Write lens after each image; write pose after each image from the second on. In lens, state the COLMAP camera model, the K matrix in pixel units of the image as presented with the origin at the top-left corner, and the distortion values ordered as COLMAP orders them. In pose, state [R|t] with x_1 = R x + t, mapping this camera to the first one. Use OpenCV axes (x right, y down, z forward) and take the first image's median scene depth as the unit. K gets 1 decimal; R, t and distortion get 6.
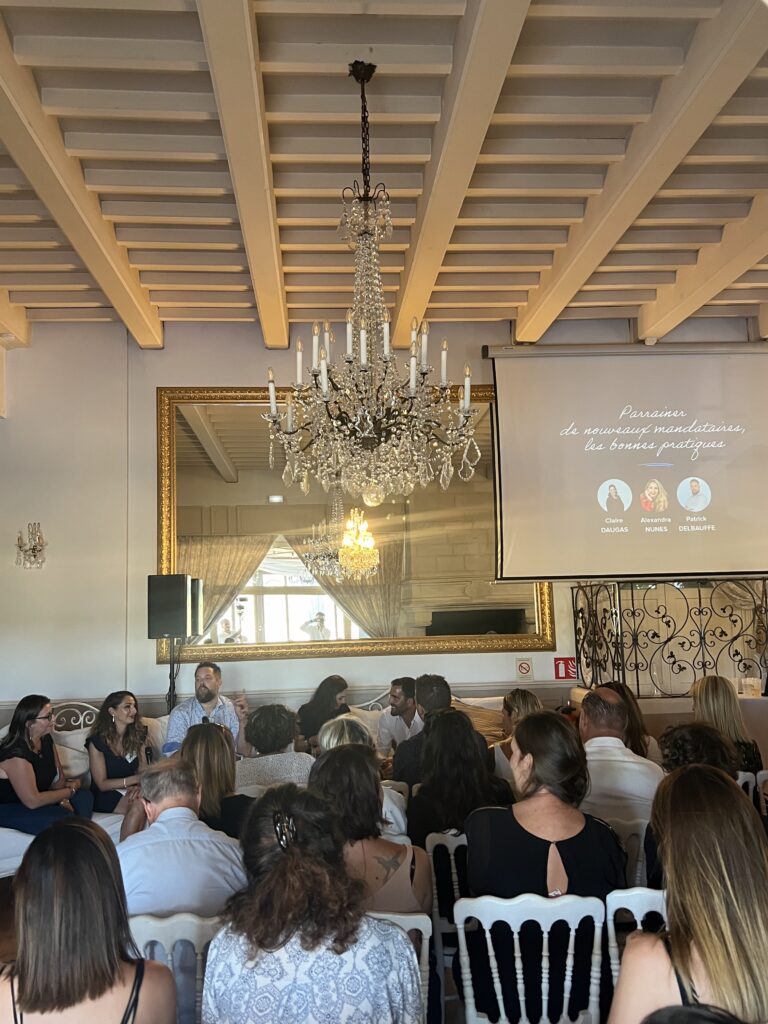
lens RADIAL K [[875.2, 0, 376.9], [0, 875.2, 508.5], [0, 0, 1]] dist [0.055128, -0.002541]
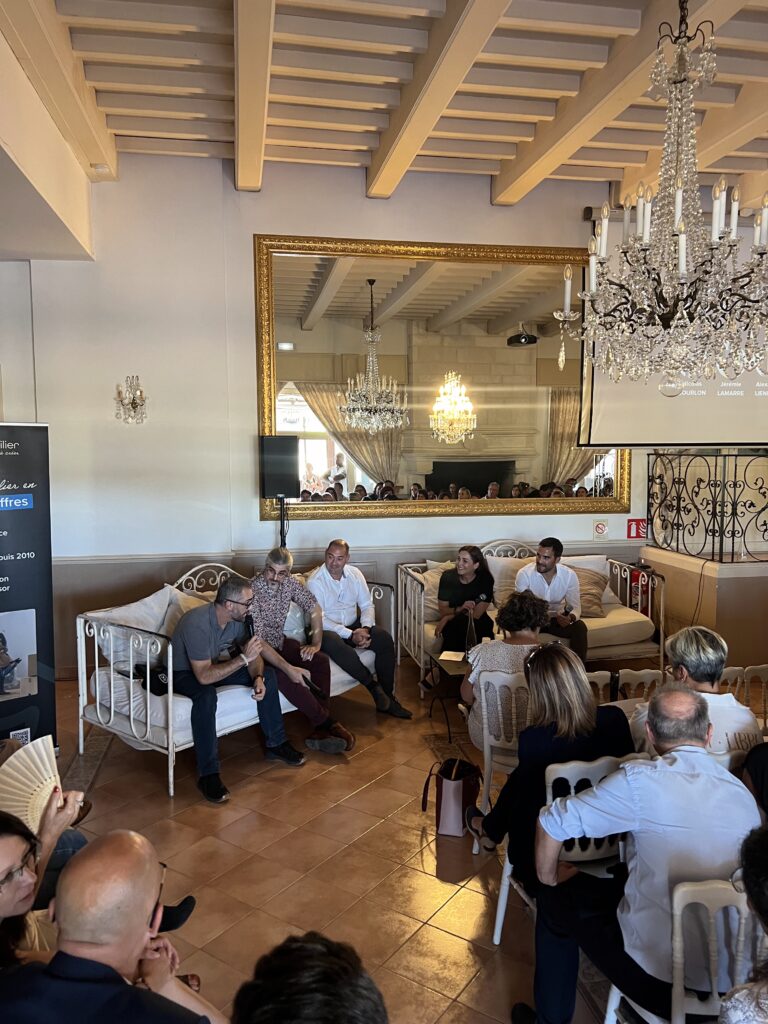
lens RADIAL K [[805.6, 0, 386.8], [0, 805.6, 509.6], [0, 0, 1]] dist [0.038714, -0.010478]
pose [[0.992155, 0.014239, 0.124200, -0.213755], [-0.038570, 0.979891, 0.195772, -0.023721], [-0.118915, -0.199027, 0.972753, 0.075818]]
